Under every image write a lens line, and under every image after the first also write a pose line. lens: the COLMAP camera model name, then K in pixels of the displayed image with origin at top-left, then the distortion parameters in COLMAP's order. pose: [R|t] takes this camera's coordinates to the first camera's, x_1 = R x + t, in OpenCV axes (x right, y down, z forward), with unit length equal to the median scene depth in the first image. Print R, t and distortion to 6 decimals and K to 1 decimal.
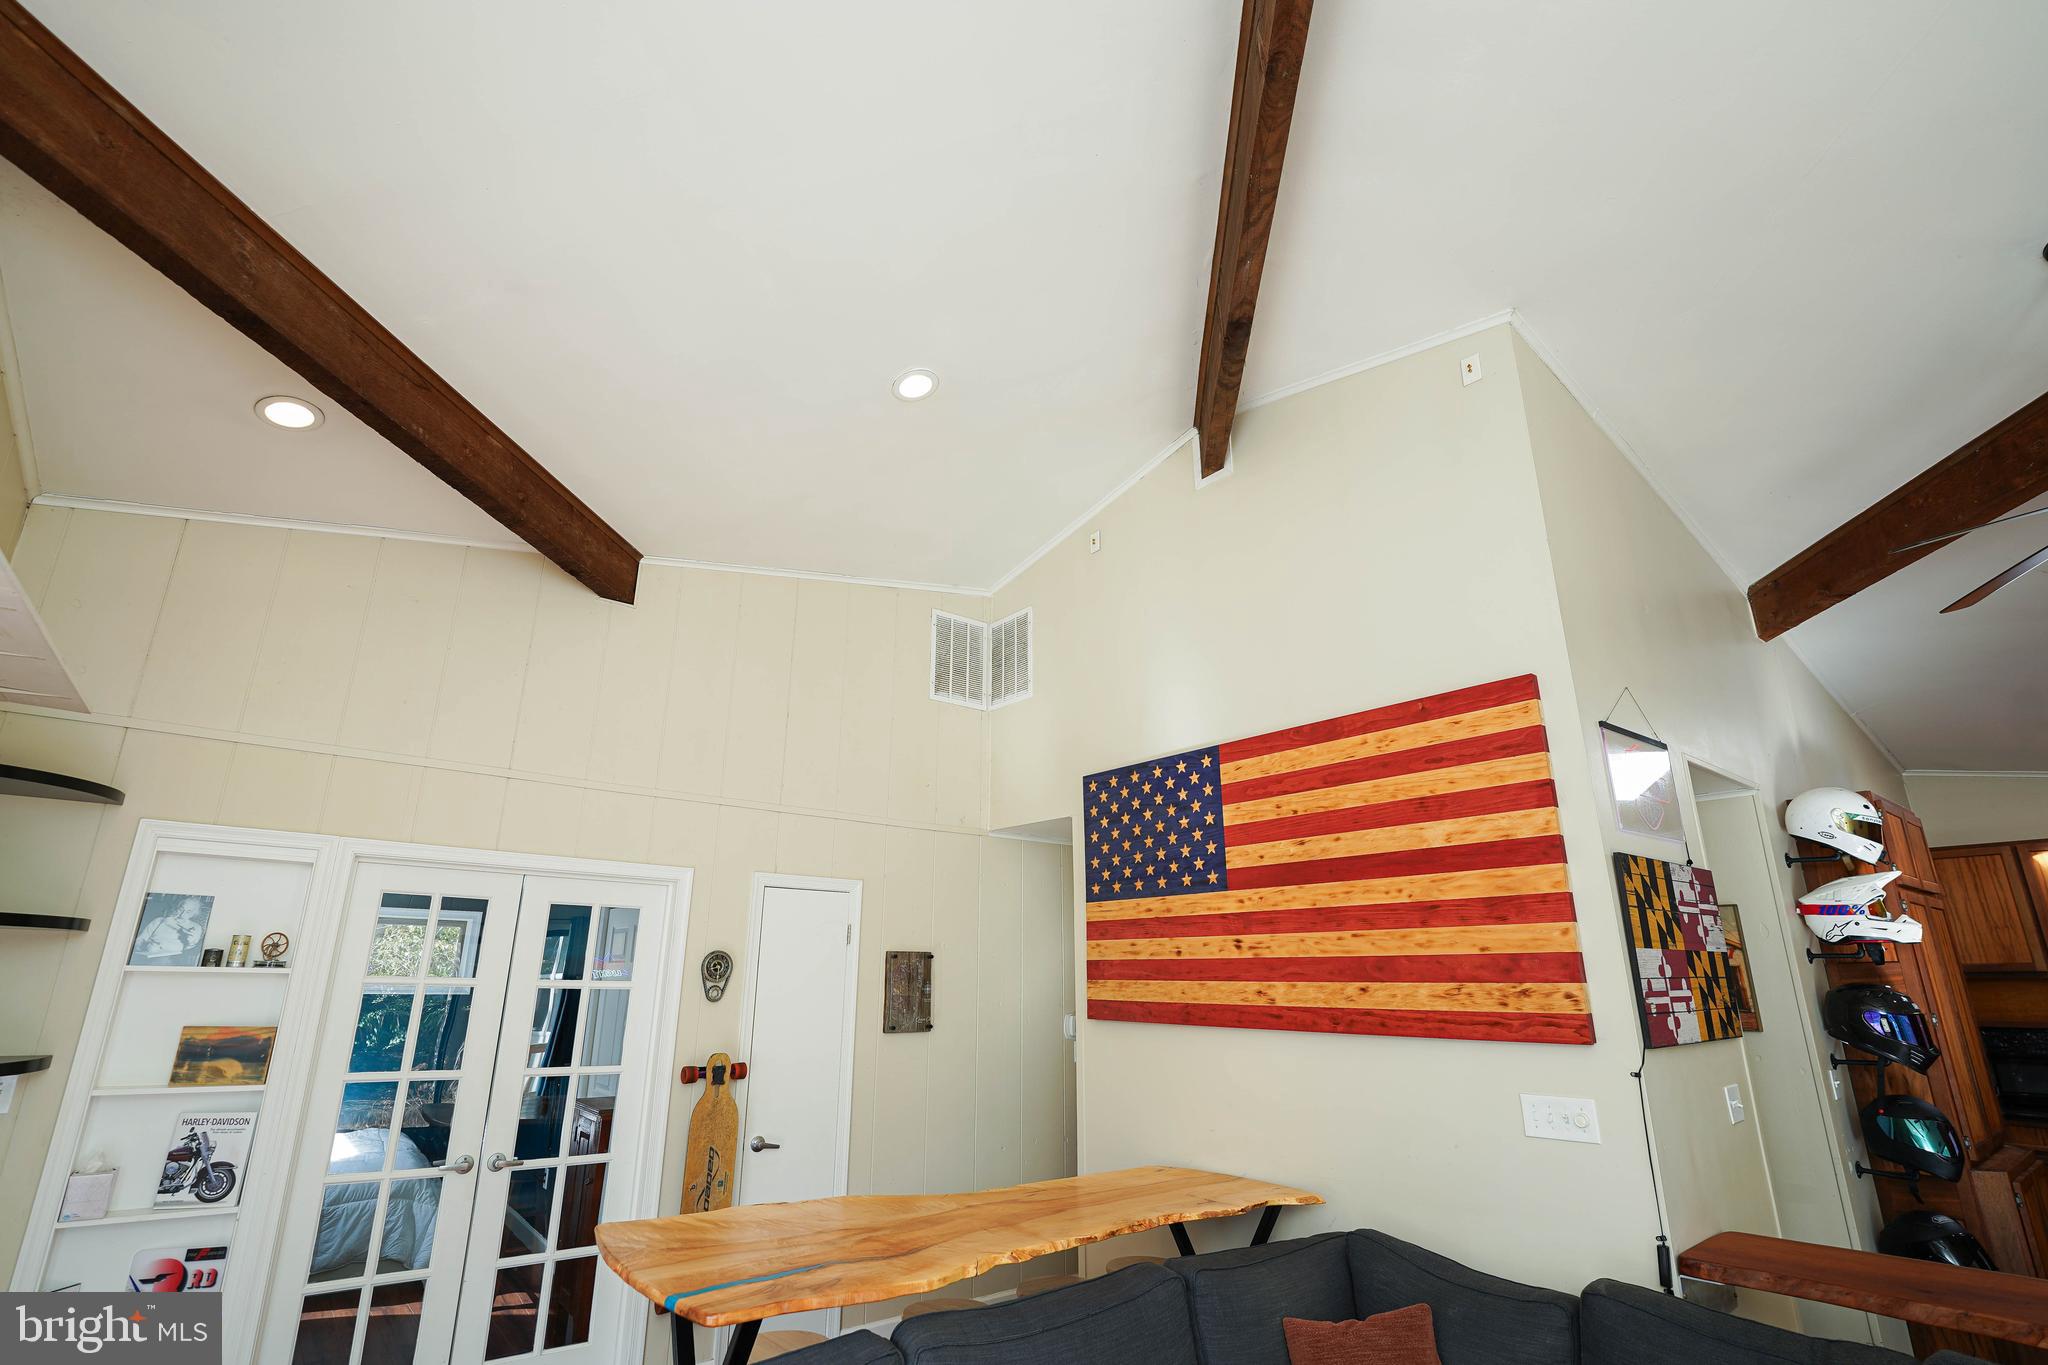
lens RADIAL K [[946.4, 0, 1005.5], [0, 946.4, 681.9], [0, 0, 1]] dist [-0.018511, 0.001073]
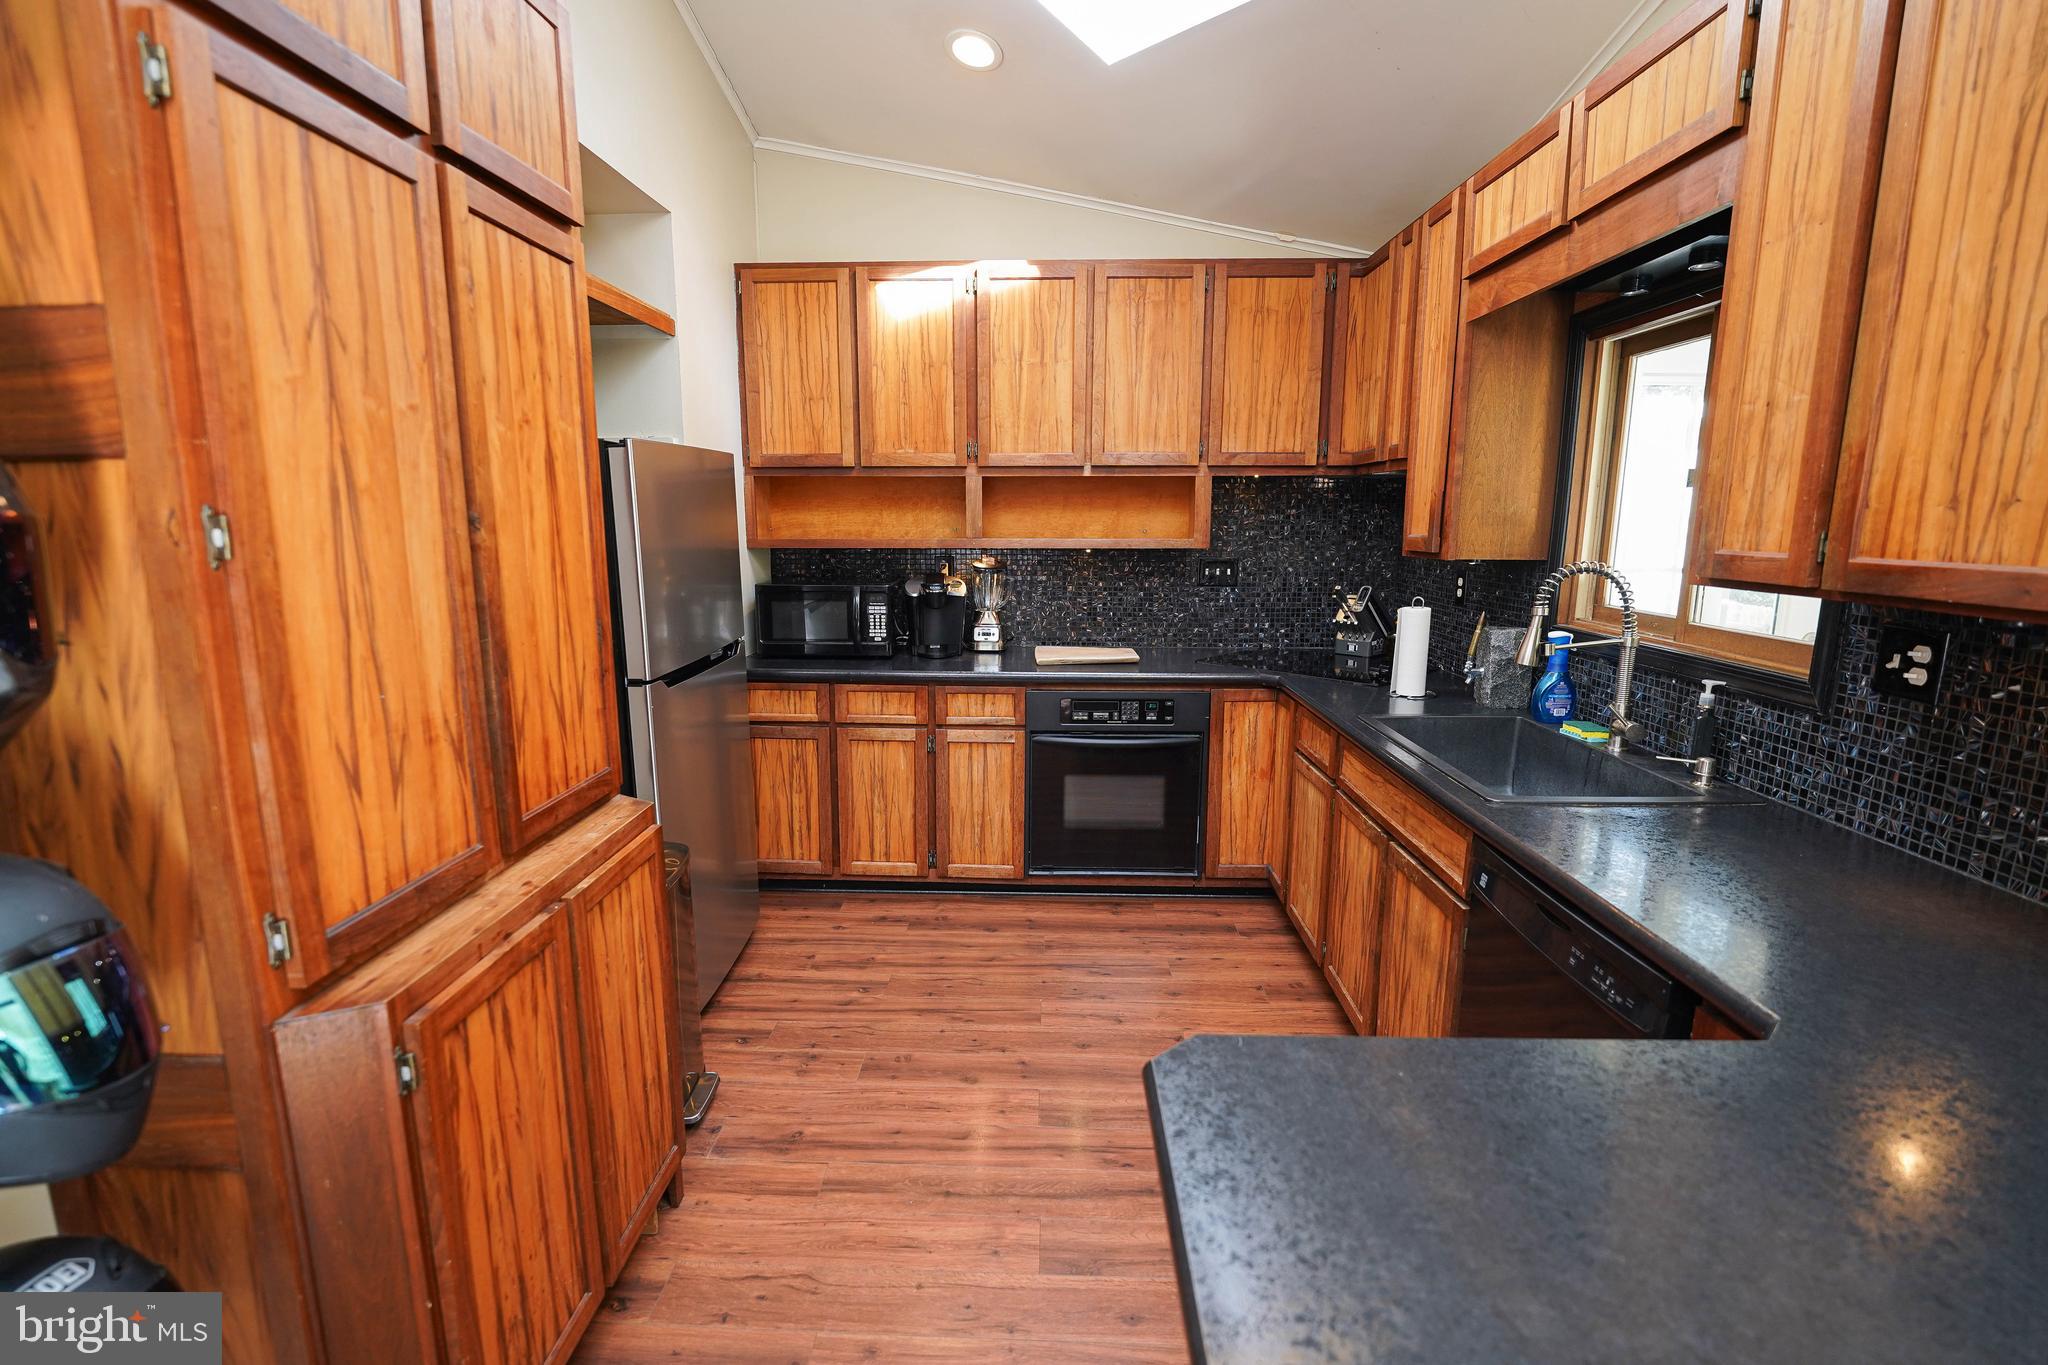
lens RADIAL K [[937.3, 0, 1007.6], [0, 937.3, 683.9], [0, 0, 1]] dist [-0.015456, 0.001755]
pose [[0.647847, -0.141412, 0.748530, 1.059031], [-0.225804, 0.902809, 0.365989, 0.287255], [-0.727535, -0.406126, 0.552951, 0.760989]]
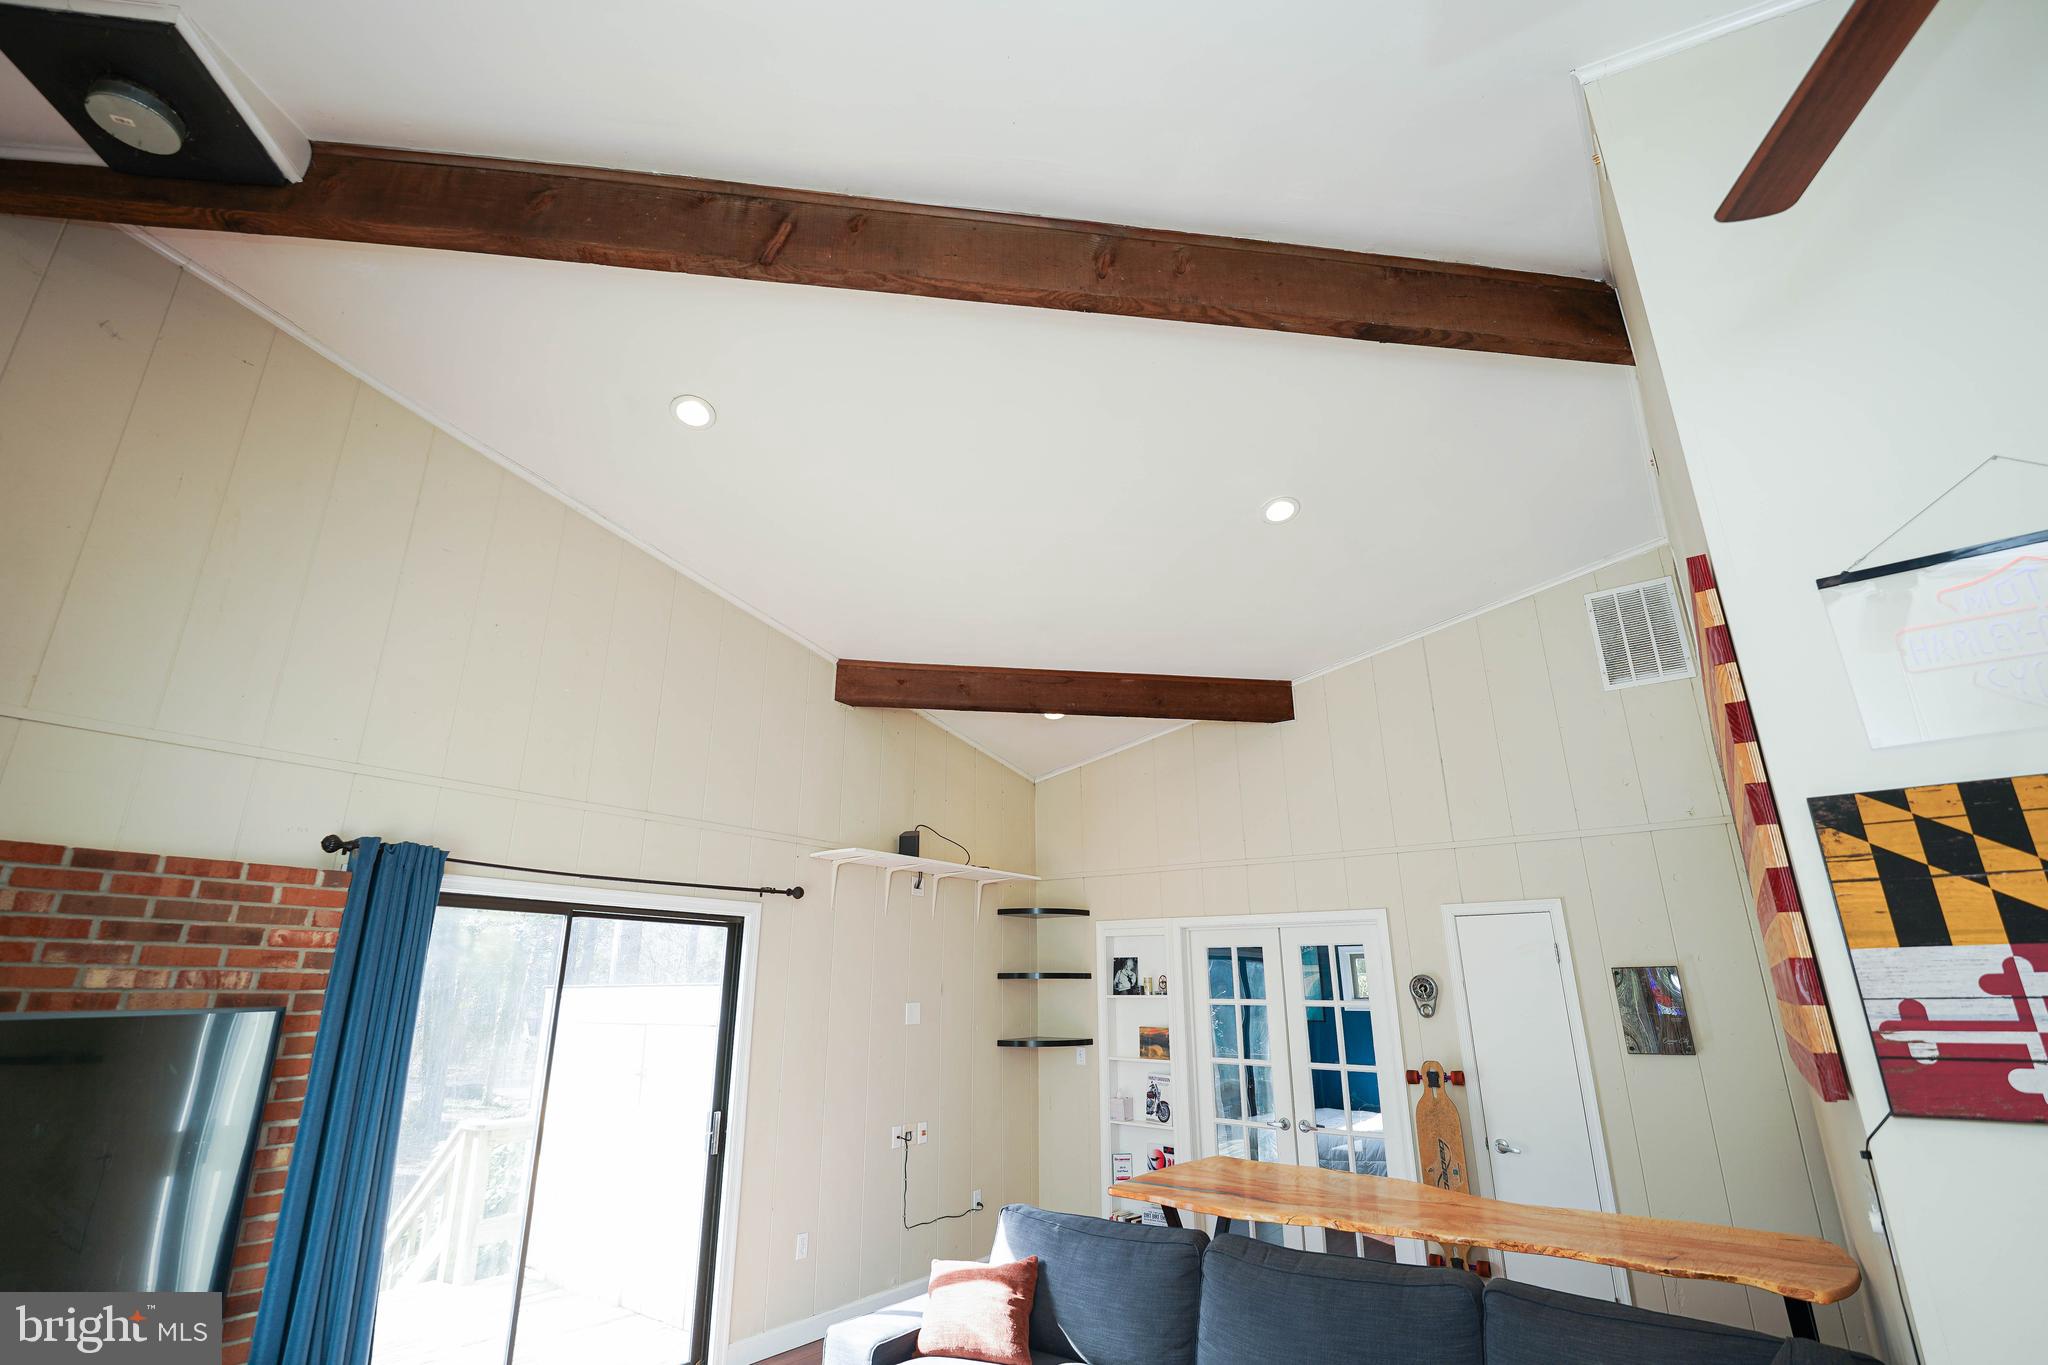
lens RADIAL K [[926.1, 0, 1007.0], [0, 926.1, 682.7], [0, 0, 1]] dist [-0.020193, 0.002337]
pose [[0.246271, -0.314422, -0.916782, 0.935793], [0.292690, 0.925878, -0.238918, 0.083383], [0.923950, -0.209495, 0.320045, 0.271253]]
